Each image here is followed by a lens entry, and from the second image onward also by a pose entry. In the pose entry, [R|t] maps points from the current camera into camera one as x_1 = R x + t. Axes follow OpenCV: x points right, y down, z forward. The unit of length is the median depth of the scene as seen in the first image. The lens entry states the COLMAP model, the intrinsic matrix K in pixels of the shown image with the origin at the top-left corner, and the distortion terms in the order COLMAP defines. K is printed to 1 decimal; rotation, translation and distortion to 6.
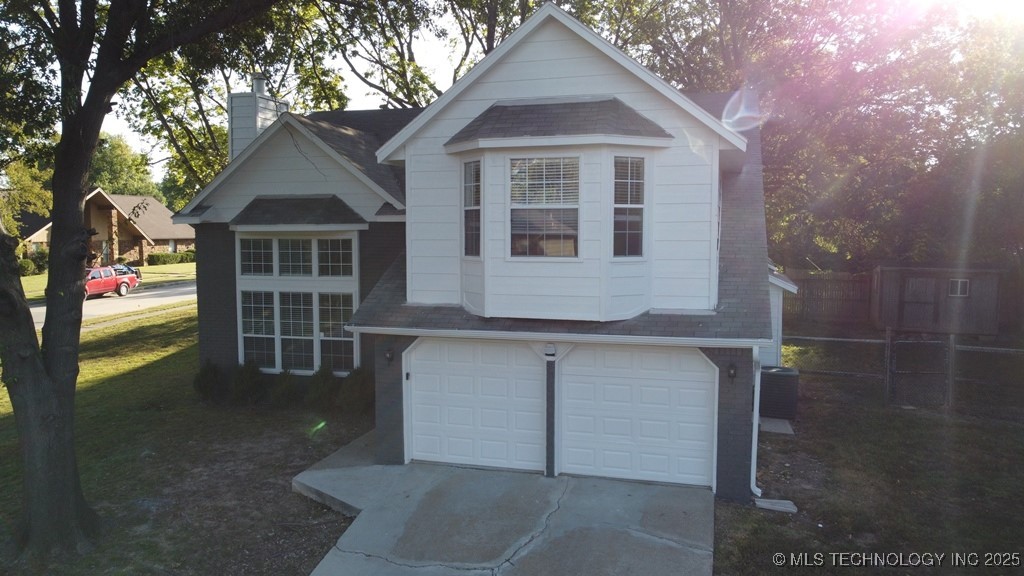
lens RADIAL K [[780.6, 0, 507.4], [0, 780.6, 286.9], [0, 0, 1]] dist [-0.011887, 0.004911]
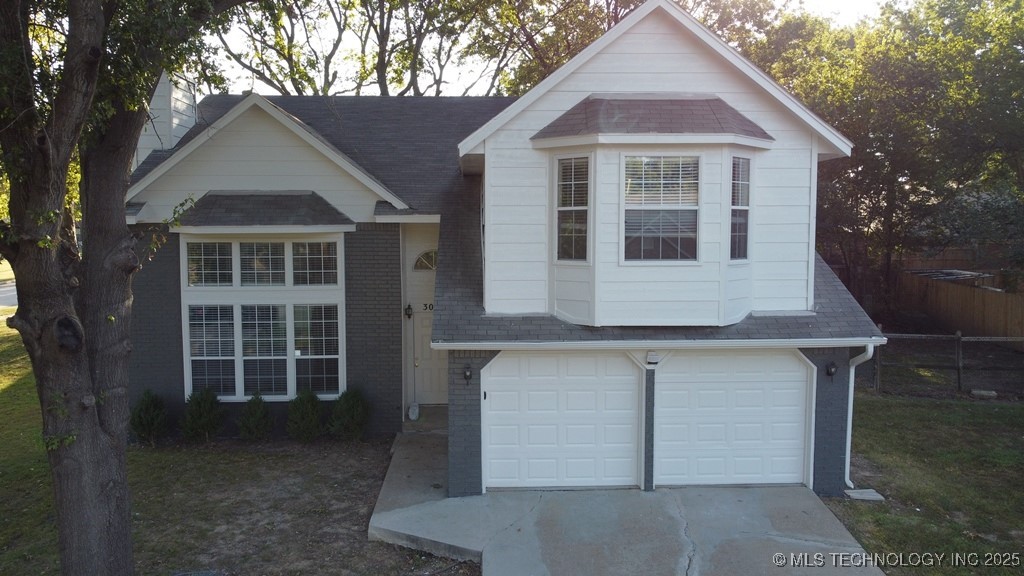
lens RADIAL K [[780.6, 0, 507.4], [0, 780.6, 286.9], [0, 0, 1]] dist [-0.011887, 0.004911]
pose [[0.947741, -0.024124, 0.318128, -0.400522], [0.024045, 0.999702, 0.004174, -0.013747], [-0.318134, 0.003693, 0.948038, 0.147192]]
